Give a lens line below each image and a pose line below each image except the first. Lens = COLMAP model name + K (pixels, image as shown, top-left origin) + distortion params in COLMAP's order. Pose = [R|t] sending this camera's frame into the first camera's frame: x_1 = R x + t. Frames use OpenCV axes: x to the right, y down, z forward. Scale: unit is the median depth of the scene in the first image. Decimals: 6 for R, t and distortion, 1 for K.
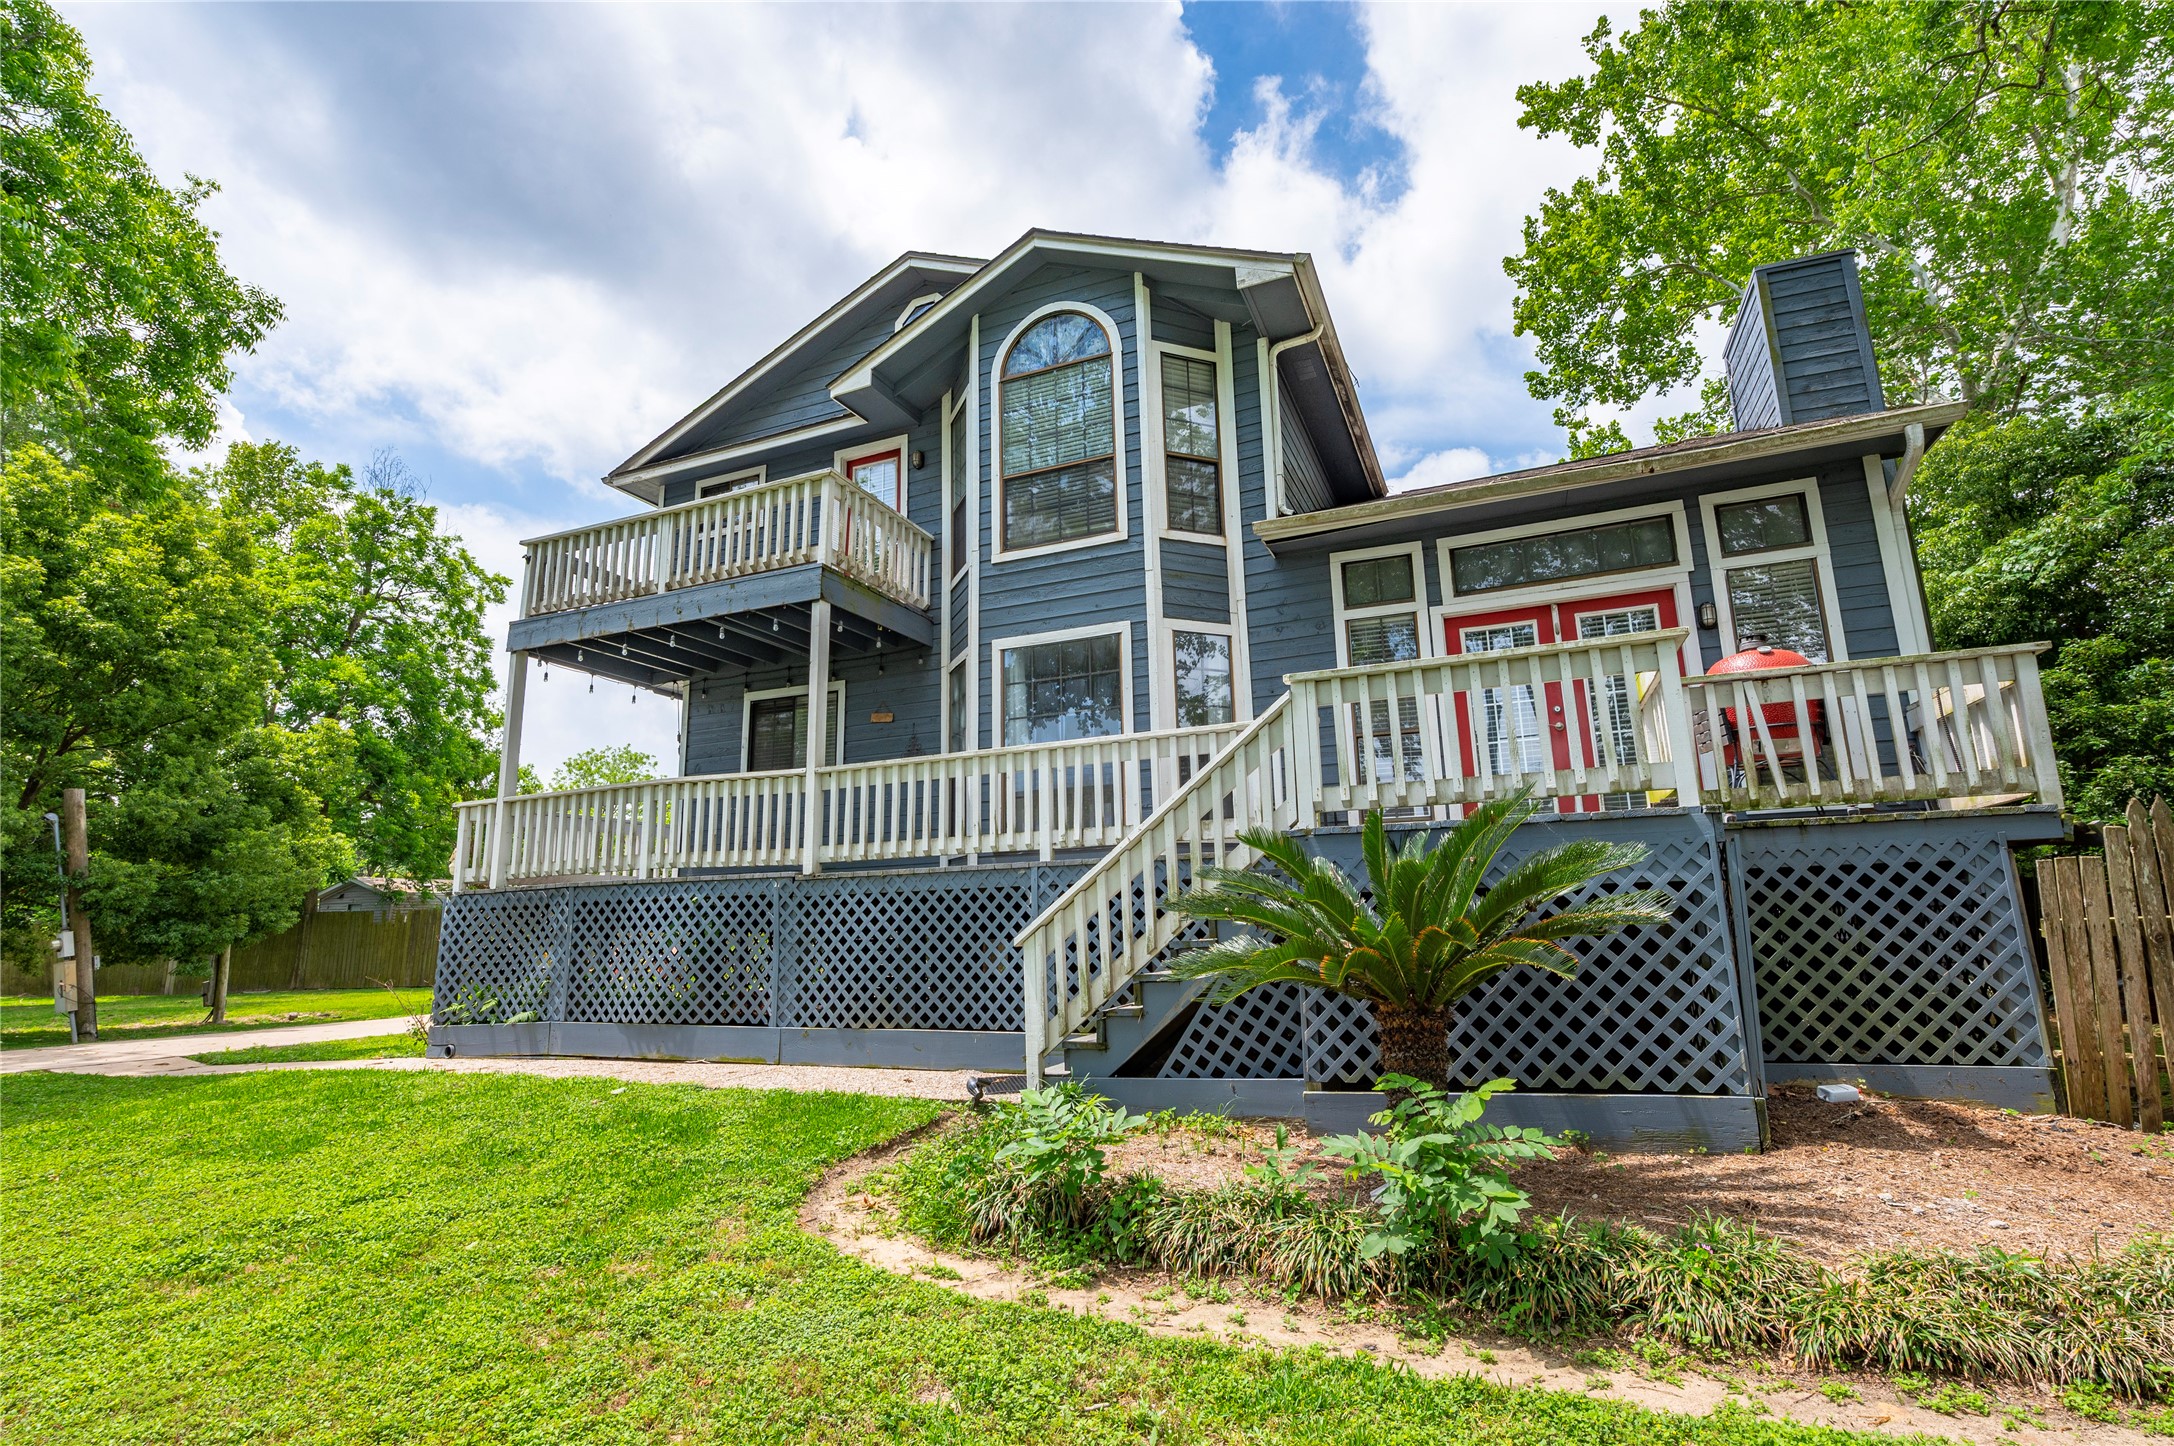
lens RADIAL K [[1042.0, 0, 1072.9], [0, 1042.0, 710.3], [0, 0, 1]] dist [-0.007154, -0.000293]
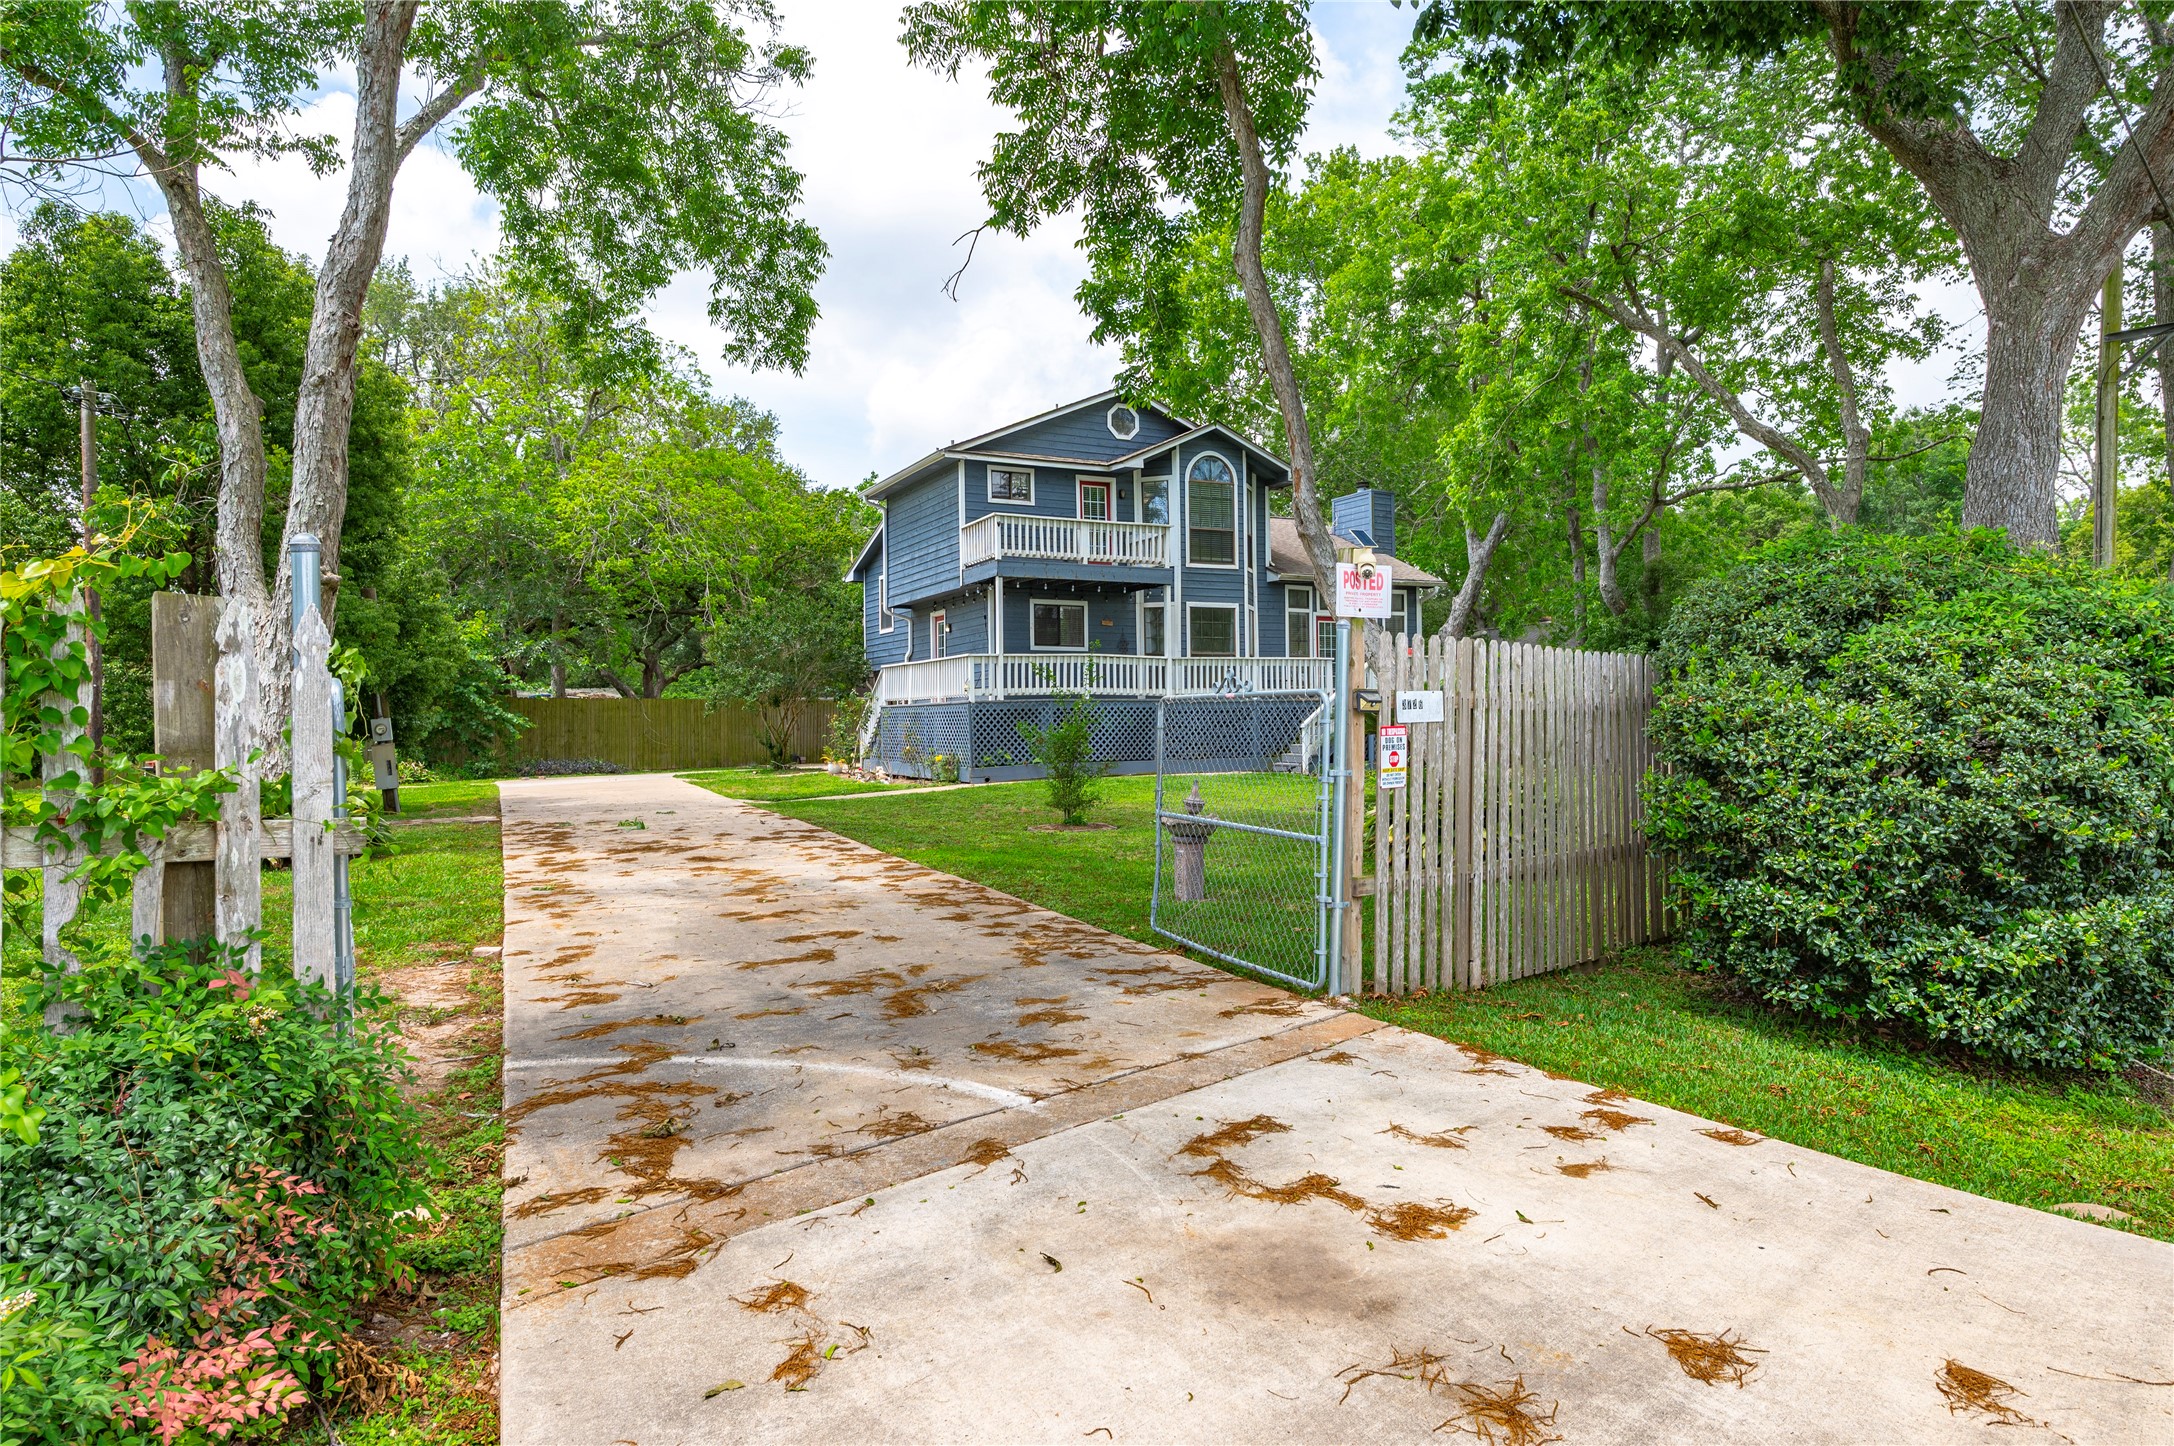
lens RADIAL K [[1323.2, 0, 1095.7], [0, 1323.2, 710.1], [0, 0, 1]] dist [-0.000095, -0.000006]
pose [[0.625247, 0.017475, 0.780231, -2.676559], [-0.169713, 0.978869, 0.114077, -0.141378], [-0.761750, -0.203742, 0.615000, -0.763976]]
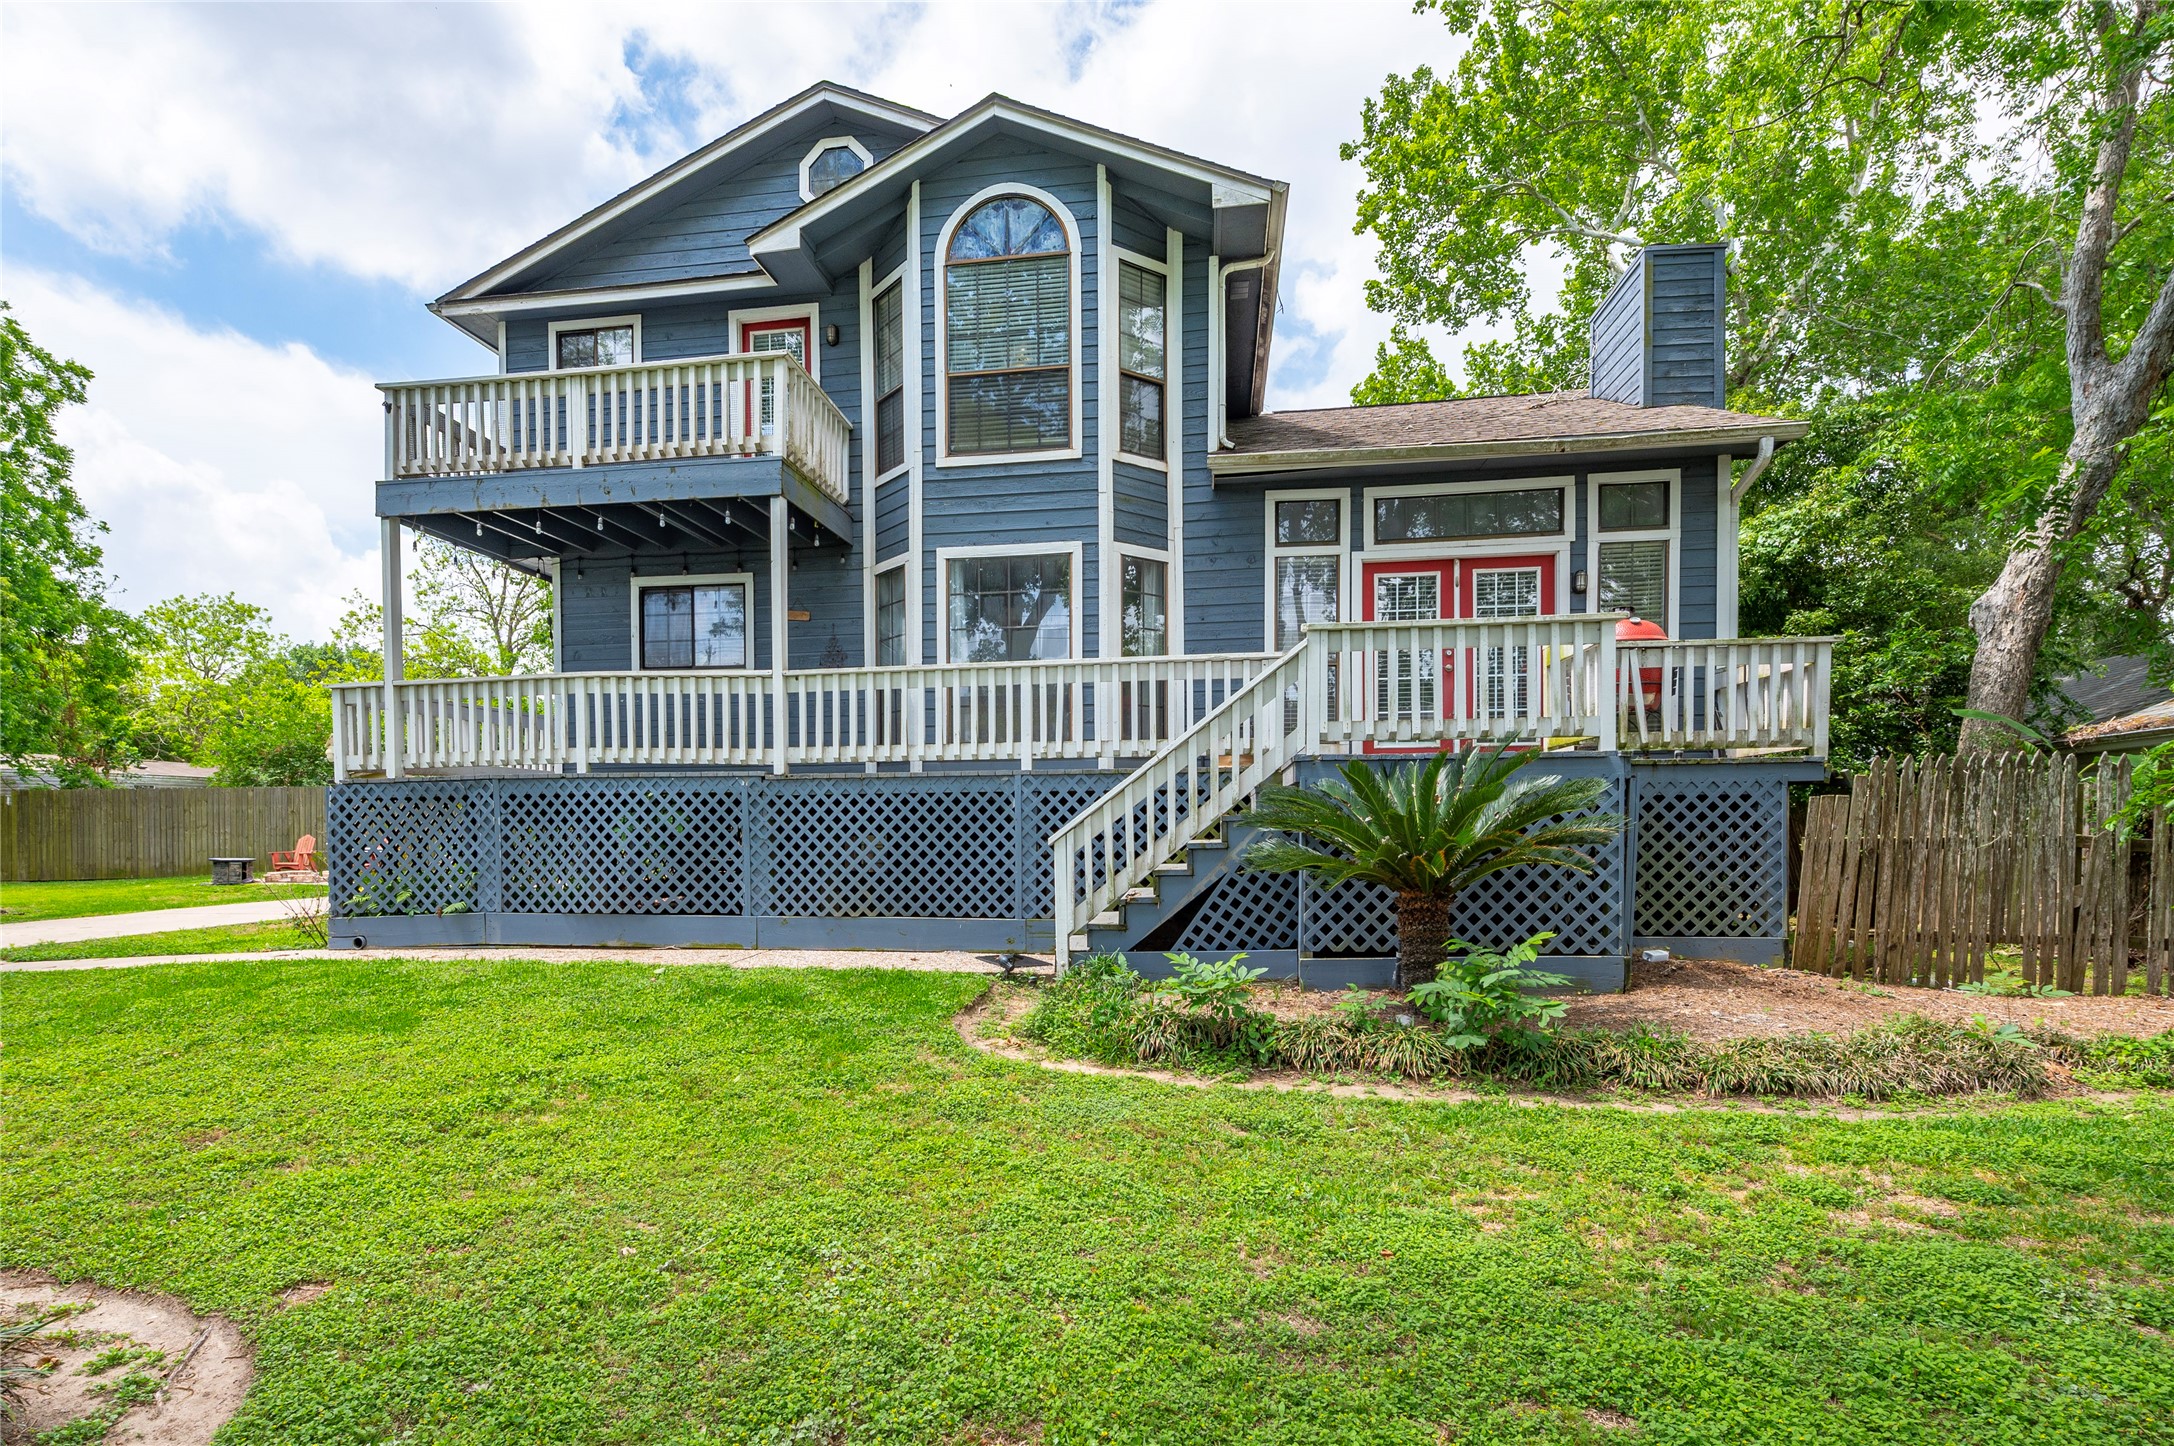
lens RADIAL K [[1136.9, 0, 1013.3], [0, 1136.9, 855.7], [0, 0, 1]] dist [-0.005636, -0.000276]
pose [[0.972268, 0.010651, 0.233628, -0.276223], [-0.064288, 0.972650, 0.223202, -0.029629], [-0.224861, -0.232031, 0.946361, -0.134919]]
